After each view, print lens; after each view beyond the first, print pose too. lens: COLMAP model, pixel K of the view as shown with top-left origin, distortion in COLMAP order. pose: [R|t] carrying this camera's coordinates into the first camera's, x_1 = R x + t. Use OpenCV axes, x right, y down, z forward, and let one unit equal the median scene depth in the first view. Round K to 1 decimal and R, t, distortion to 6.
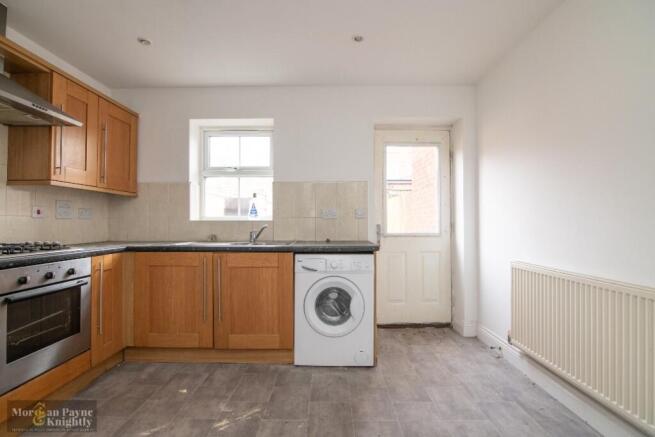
lens RADIAL K [[302.8, 0, 323.6], [0, 302.8, 220.7], [0, 0, 1]] dist [-0.010078, -0.000222]
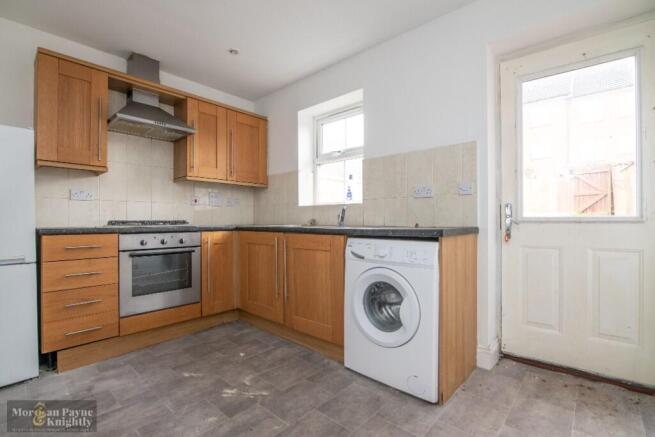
lens RADIAL K [[302.8, 0, 323.6], [0, 302.8, 220.7], [0, 0, 1]] dist [-0.010078, -0.000222]
pose [[0.749623, 0.000498, -0.661865, 0.427896], [0.005071, 0.999966, 0.006496, 0.057474], [0.661846, -0.008225, 0.749595, 0.316902]]
